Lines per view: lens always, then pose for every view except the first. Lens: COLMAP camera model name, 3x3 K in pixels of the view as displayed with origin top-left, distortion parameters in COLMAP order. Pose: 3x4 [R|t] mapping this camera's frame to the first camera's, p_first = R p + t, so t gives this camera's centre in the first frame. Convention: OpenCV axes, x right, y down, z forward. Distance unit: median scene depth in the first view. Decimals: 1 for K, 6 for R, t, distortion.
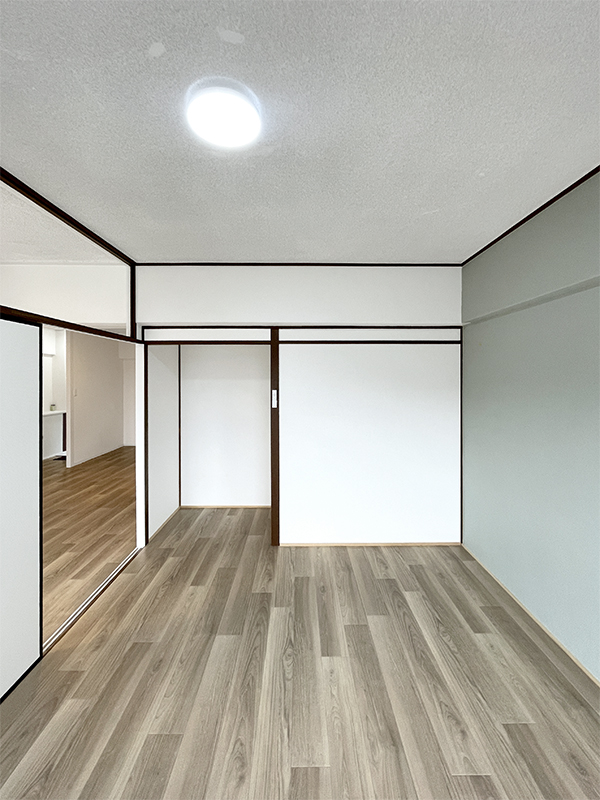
lens RADIAL K [[329.1, 0, 284.5], [0, 329.1, 378.6], [0, 0, 1]] dist [-0.001306, -0.000322]
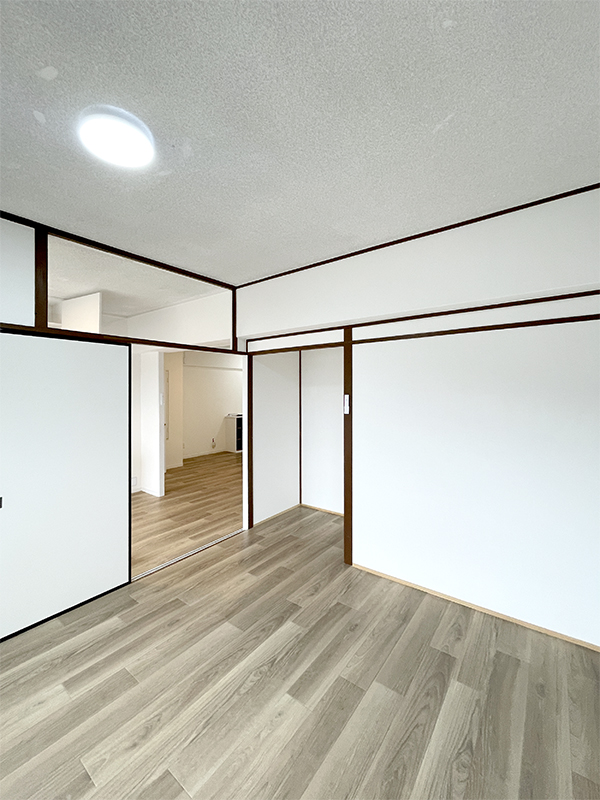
lens RADIAL K [[319.5, 0, 300.2], [0, 319.5, 390.7], [0, 0, 1]] dist [-0.000238, -0.000113]
pose [[0.807104, -0.005413, -0.590385, 0.448866], [0.006368, 0.999980, -0.000463, 0.026204], [0.590376, -0.003386, 0.807122, 0.229966]]
